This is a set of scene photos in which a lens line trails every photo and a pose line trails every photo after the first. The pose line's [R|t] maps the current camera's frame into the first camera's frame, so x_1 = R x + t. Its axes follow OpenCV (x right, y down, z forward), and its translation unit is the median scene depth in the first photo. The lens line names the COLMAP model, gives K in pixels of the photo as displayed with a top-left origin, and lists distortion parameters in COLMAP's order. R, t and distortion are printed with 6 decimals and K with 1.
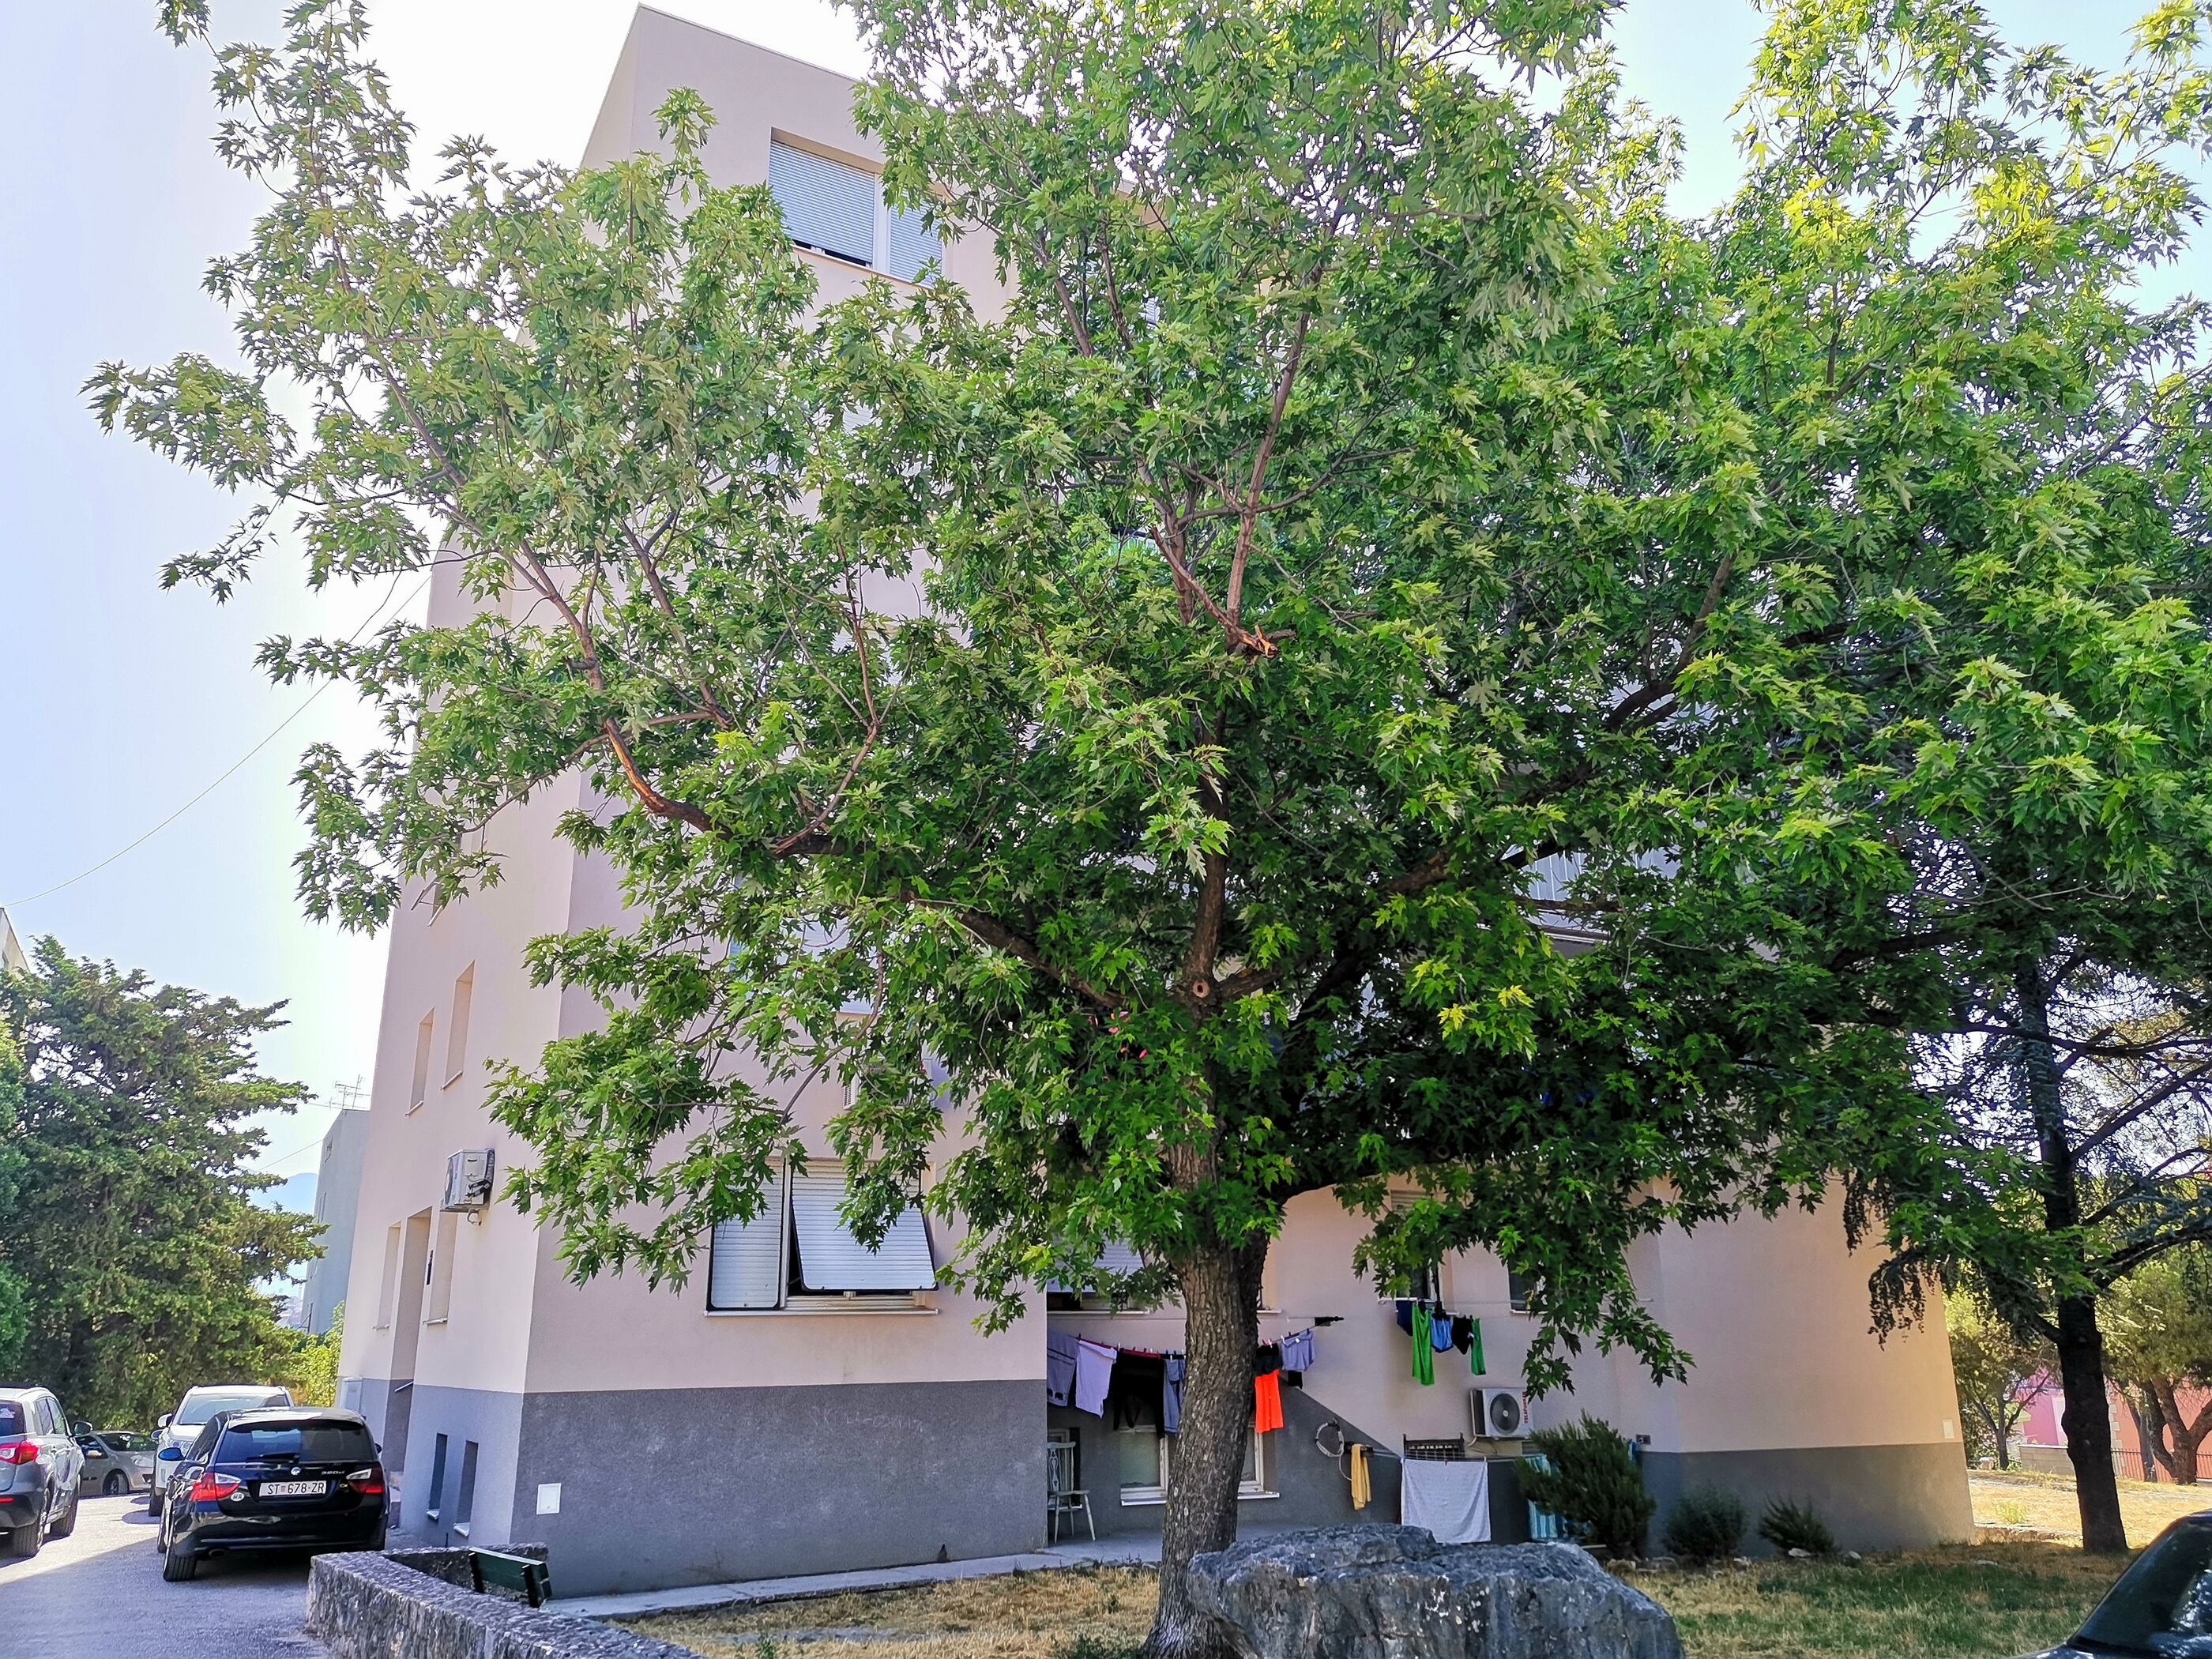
lens RADIAL K [[1666.5, 0, 1106.0], [0, 1666.5, 829.5], [0, 0, 1]] dist [0.087949, -0.105064]
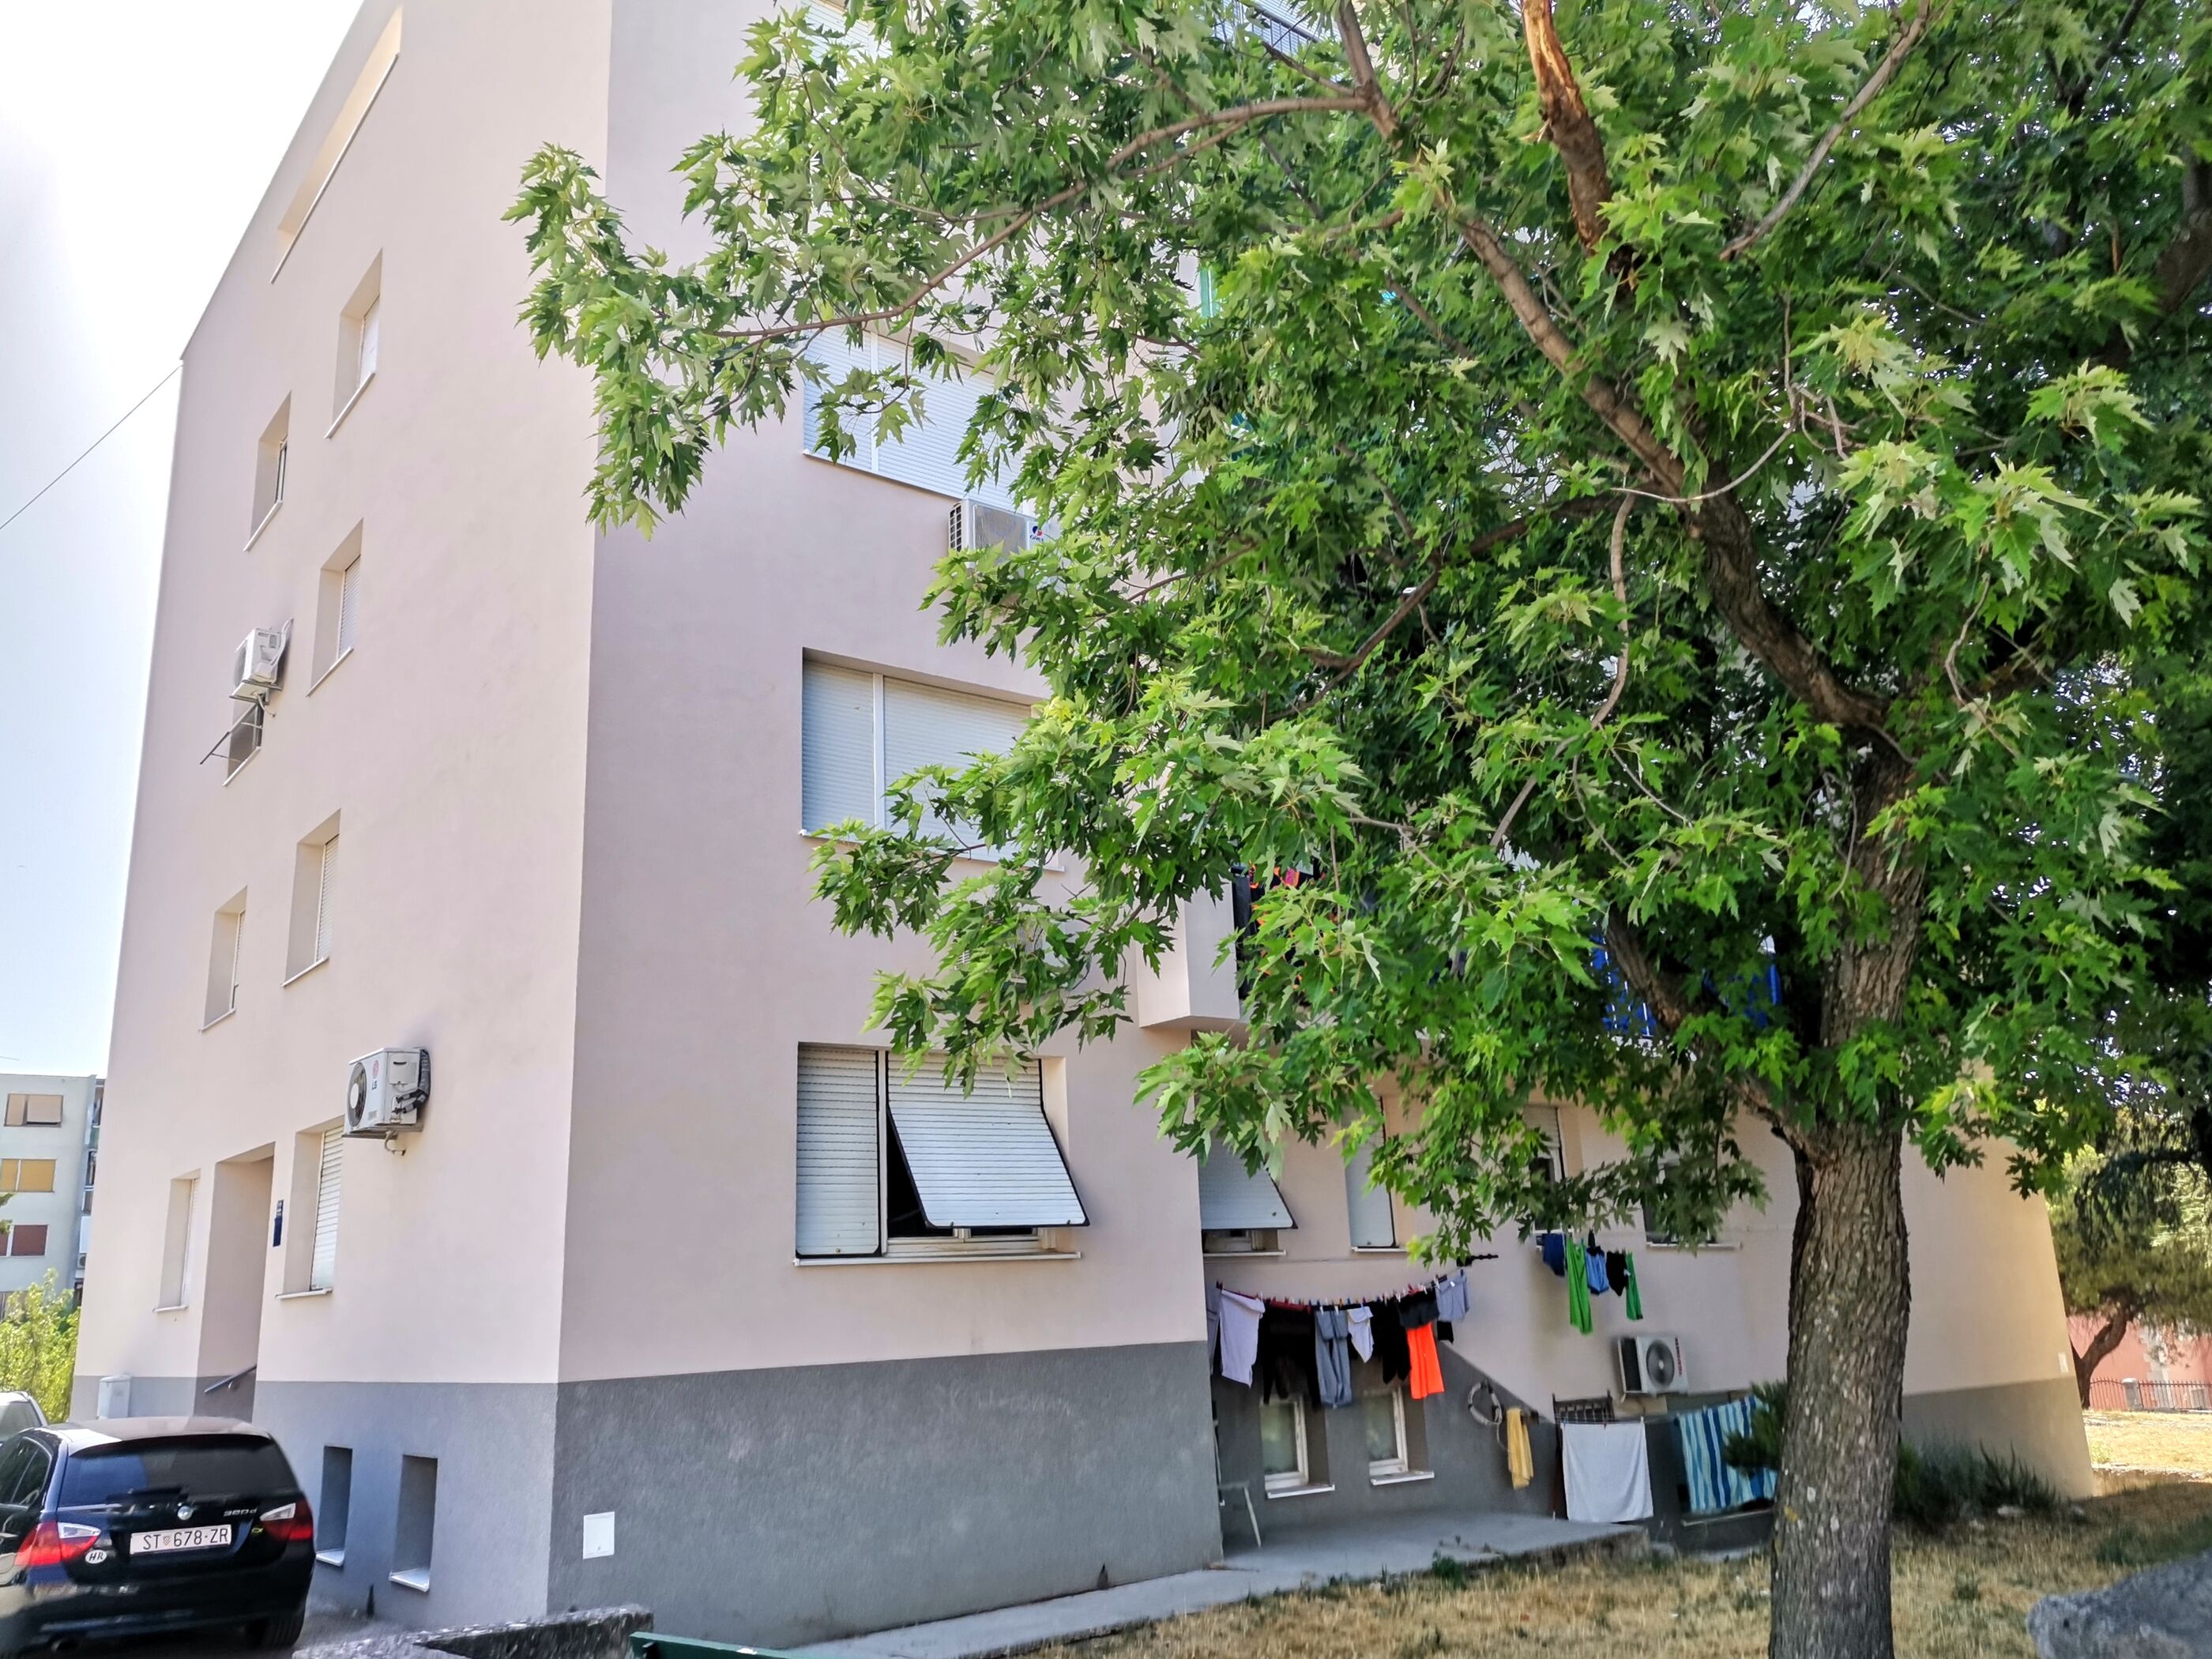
lens RADIAL K [[1713.2, 0, 1117.6], [0, 1713.2, 832.5], [0, 0, 1]] dist [0.086115, -0.103613]
pose [[0.985317, 0.014193, 0.170142, -0.183964], [-0.018555, 0.999538, 0.024070, 0.069289], [-0.169722, -0.026874, 0.985125, 0.212729]]
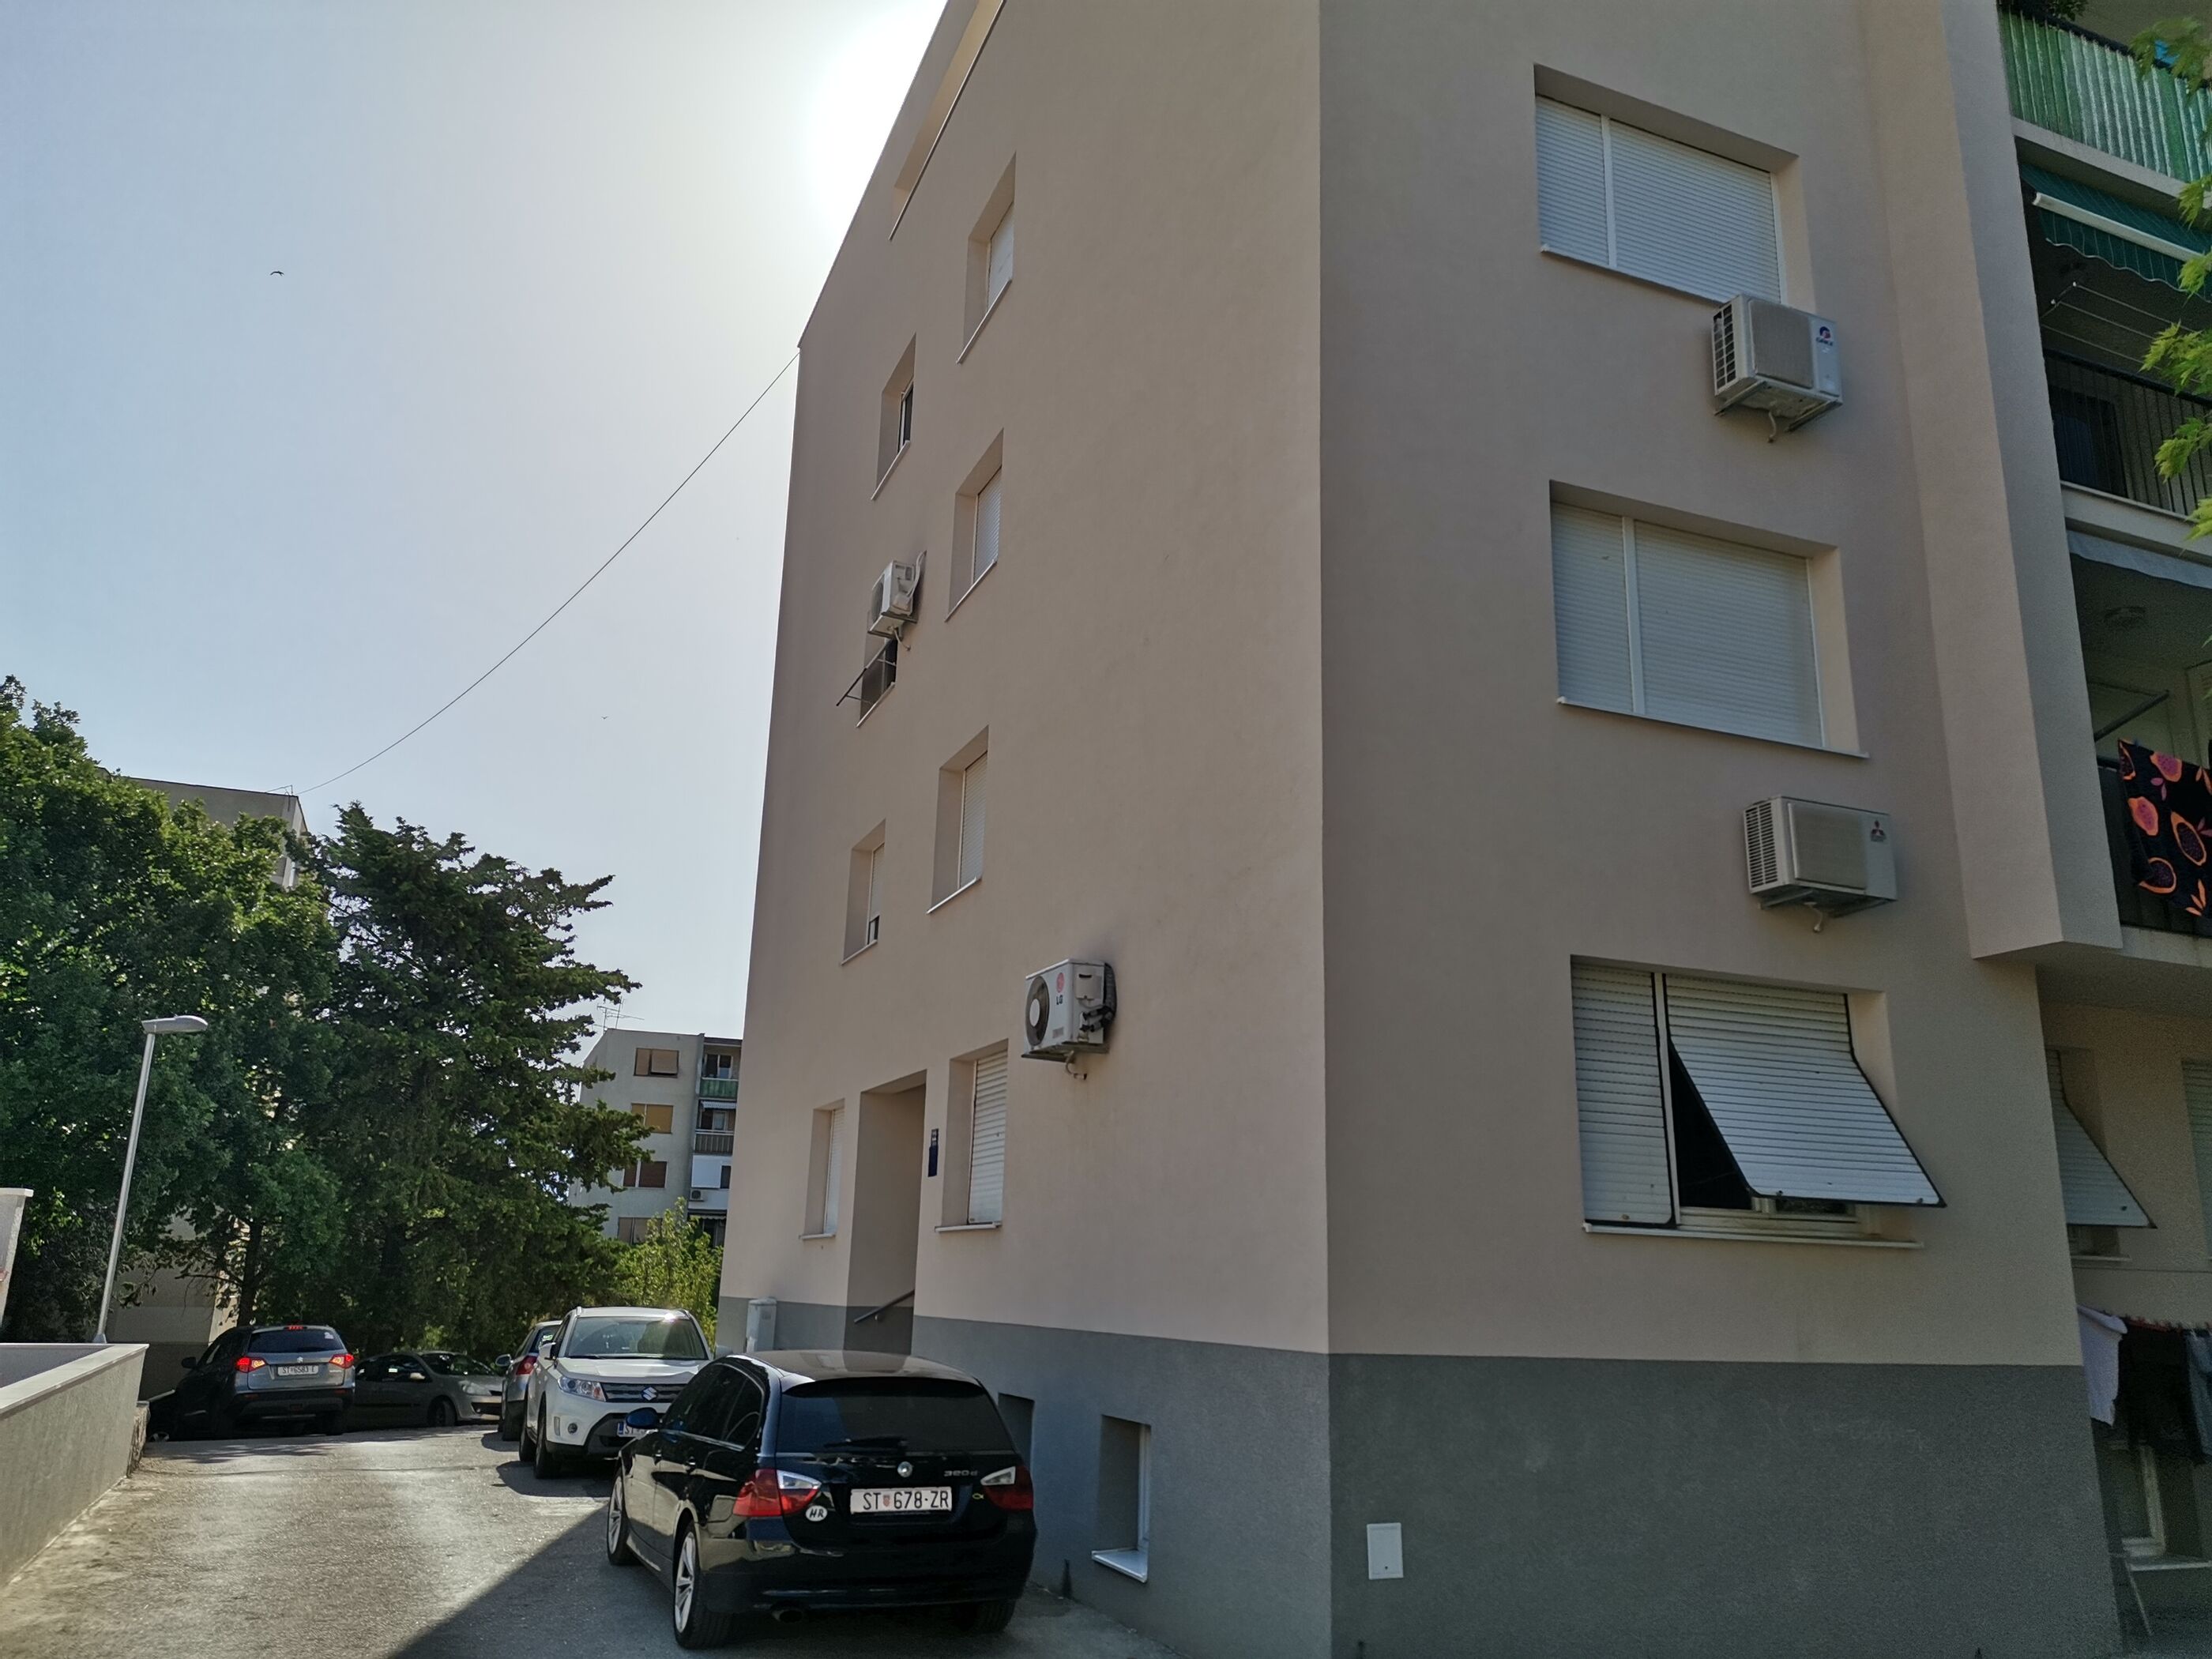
lens RADIAL K [[1620.7, 0, 1137.3], [0, 1620.7, 828.4], [0, 0, 1]] dist [0.092114, -0.111990]
pose [[0.995528, 0.009074, -0.094025, -0.268755], [-0.006830, 0.999685, 0.024168, 0.112960], [0.094215, -0.023418, 0.995276, 0.353069]]
